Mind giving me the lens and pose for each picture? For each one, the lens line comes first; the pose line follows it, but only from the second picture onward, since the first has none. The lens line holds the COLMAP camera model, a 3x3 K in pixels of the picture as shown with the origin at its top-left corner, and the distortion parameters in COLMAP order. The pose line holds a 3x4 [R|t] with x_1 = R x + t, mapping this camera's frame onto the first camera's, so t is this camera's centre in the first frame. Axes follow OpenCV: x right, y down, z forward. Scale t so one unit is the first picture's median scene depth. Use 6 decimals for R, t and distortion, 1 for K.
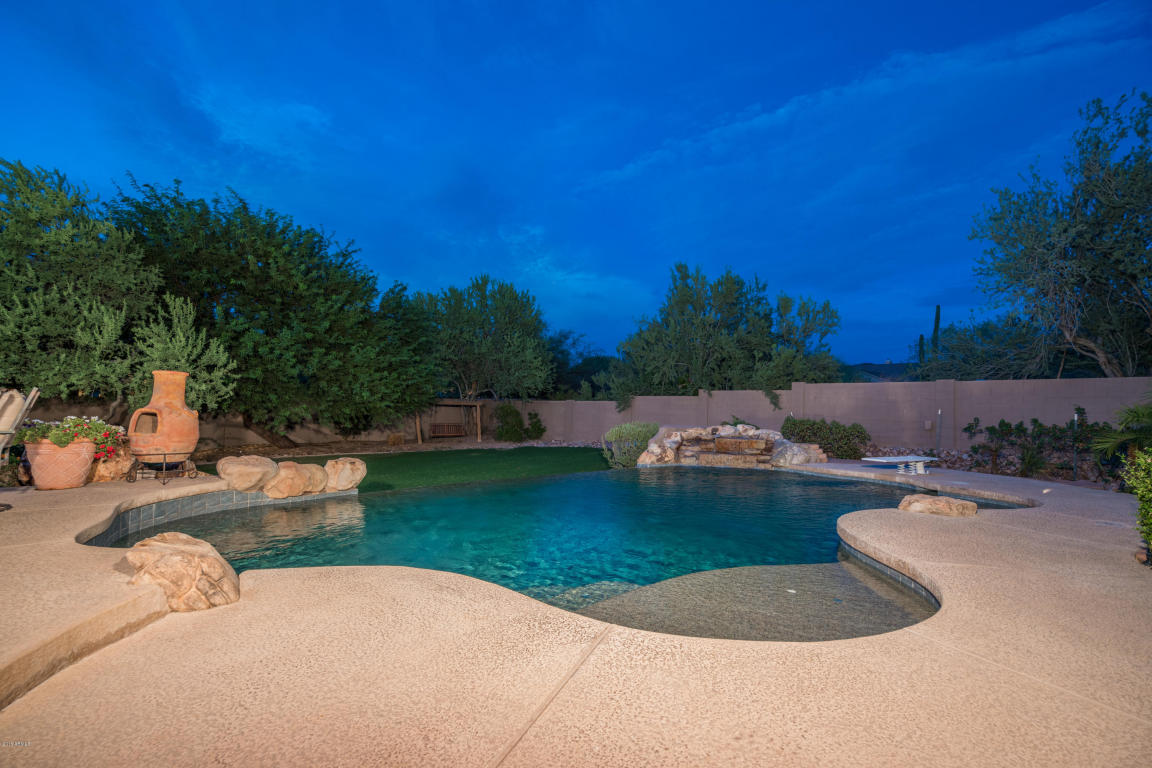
lens RADIAL K [[514.9, 0, 564.5], [0, 514.9, 389.8], [0, 0, 1]] dist [-0.001239, 0.000091]
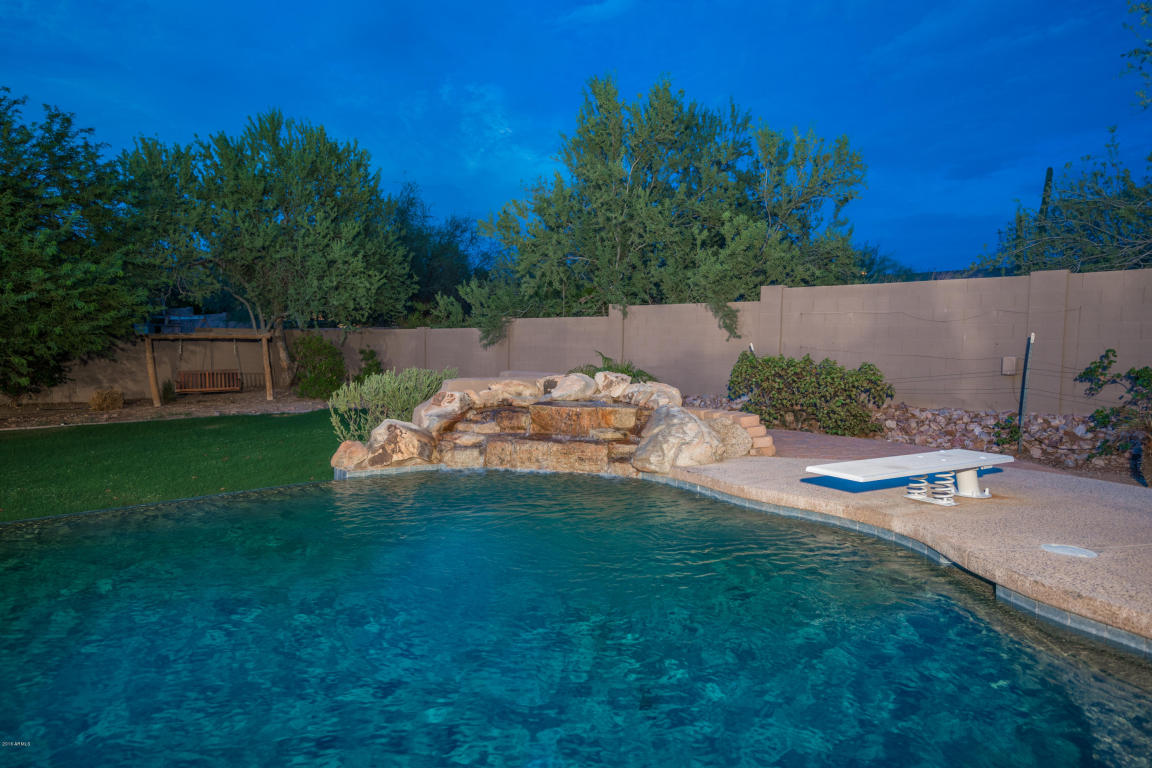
lens RADIAL K [[671.7, 0, 576.0], [0, 671.7, 384.0], [0, 0, 1]] dist [0.007298, -0.000411]
pose [[0.999677, -0.015566, 0.020087, 0.205208], [0.013487, 0.994916, 0.099799, 0.011878], [-0.021539, -0.099496, 0.994805, 0.269254]]
